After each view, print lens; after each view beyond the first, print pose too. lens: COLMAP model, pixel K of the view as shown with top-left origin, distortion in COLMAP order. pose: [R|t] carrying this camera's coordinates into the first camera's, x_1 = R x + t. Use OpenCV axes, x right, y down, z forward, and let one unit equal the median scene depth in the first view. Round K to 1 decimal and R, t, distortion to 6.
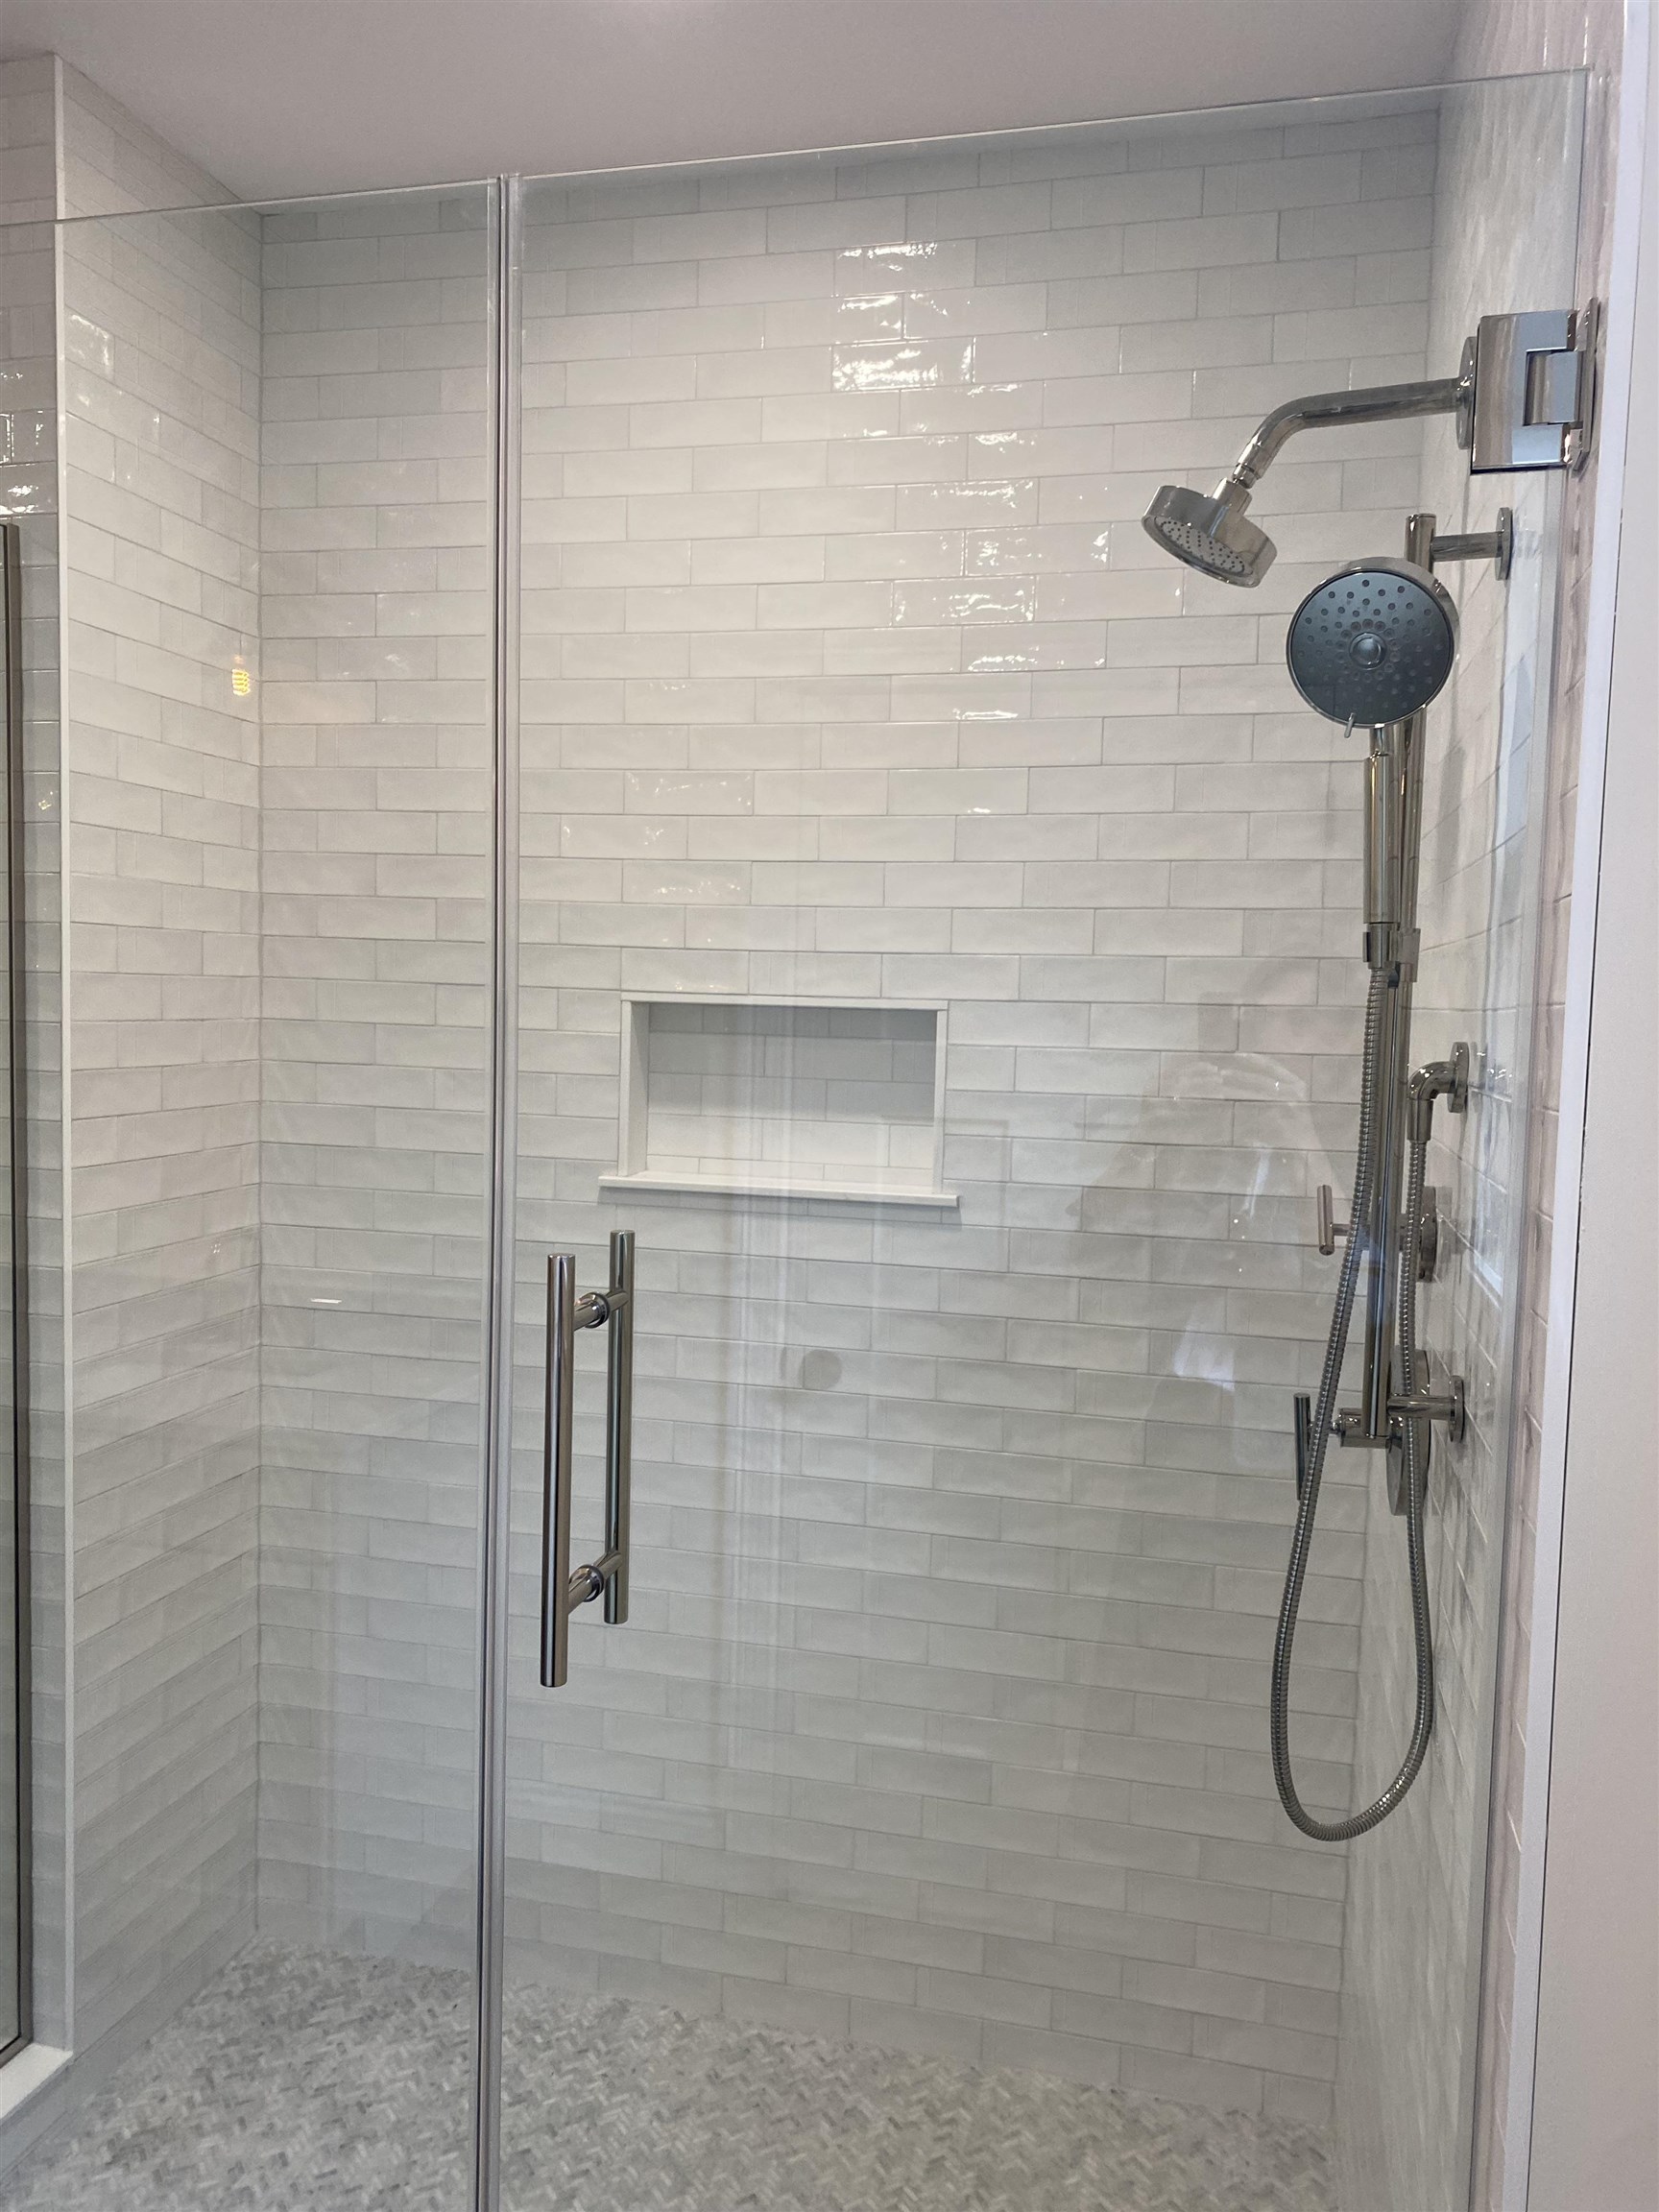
lens RADIAL K [[1703.1, 0, 827.3], [0, 1703.1, 1114.6], [0, 0, 1]] dist [0.044918, -0.032822]
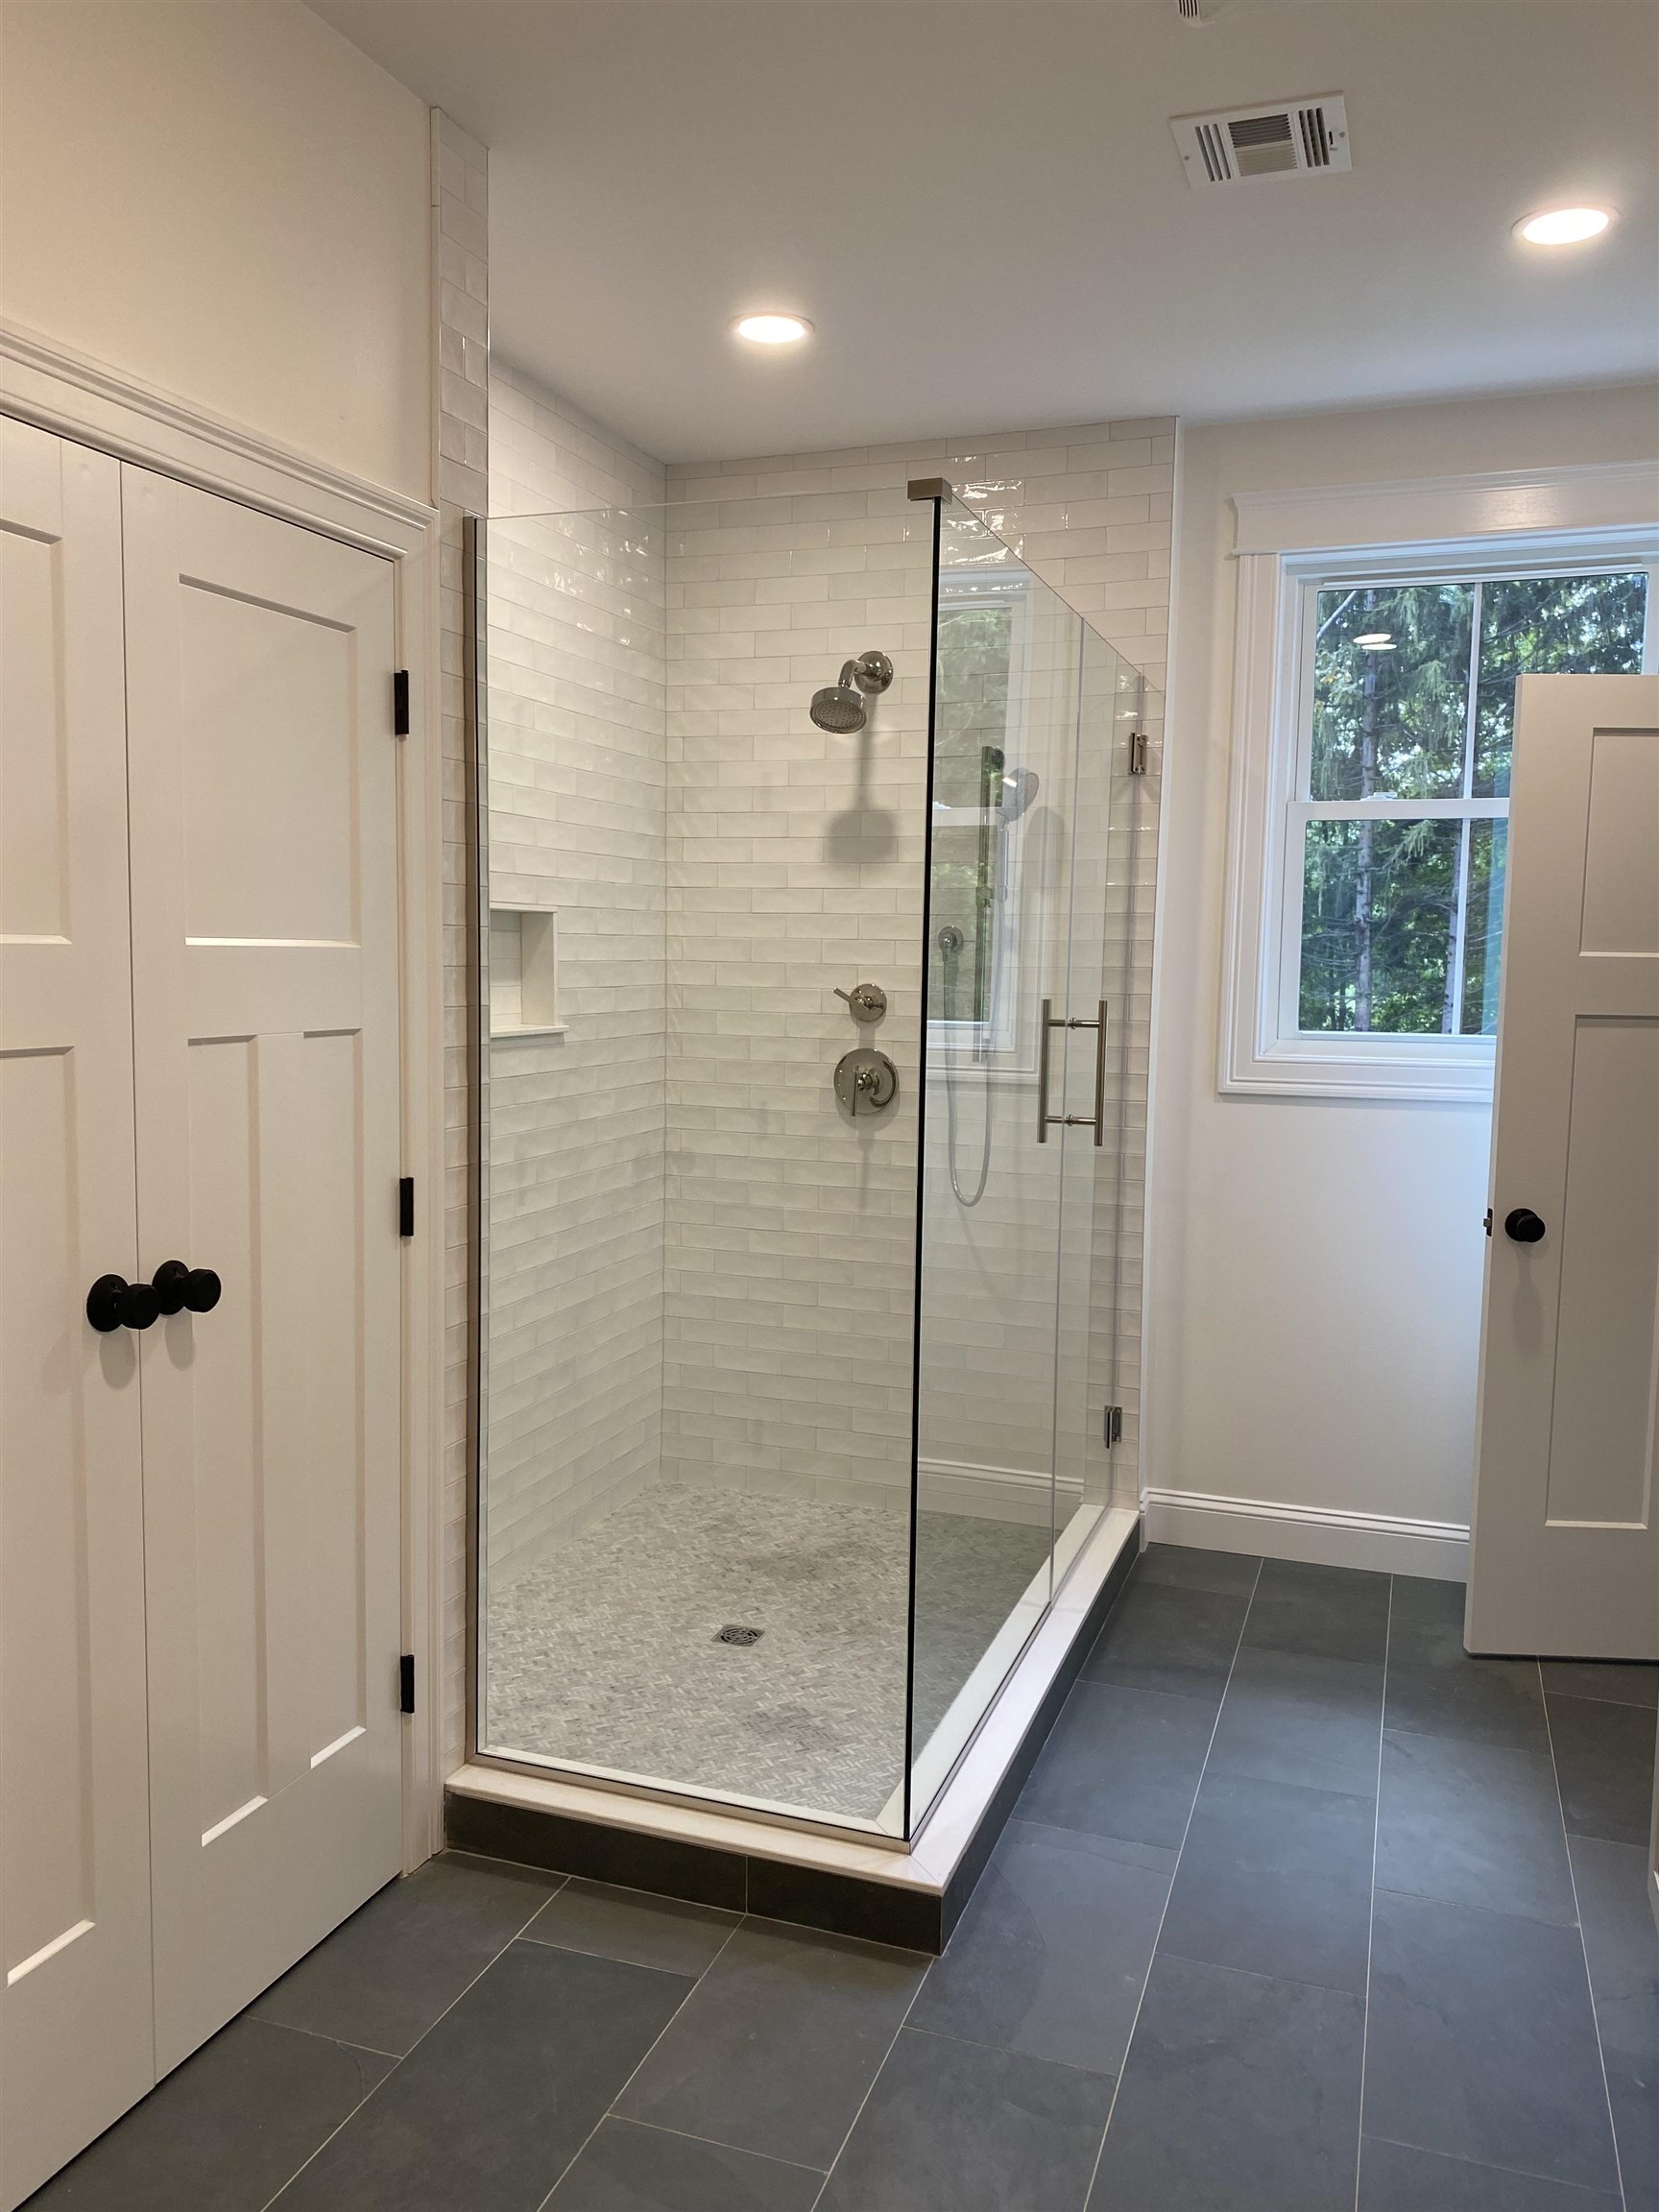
lens RADIAL K [[1703.1, 0, 815.4], [0, 1703.1, 1102.5], [0, 0, 1]] dist [0.044918, -0.032822]
pose [[0.097422, -0.118770, 0.988131, -1.539846], [0.056588, 0.991909, 0.113645, -0.051959], [-0.993633, 0.044845, 0.103354, 0.589272]]
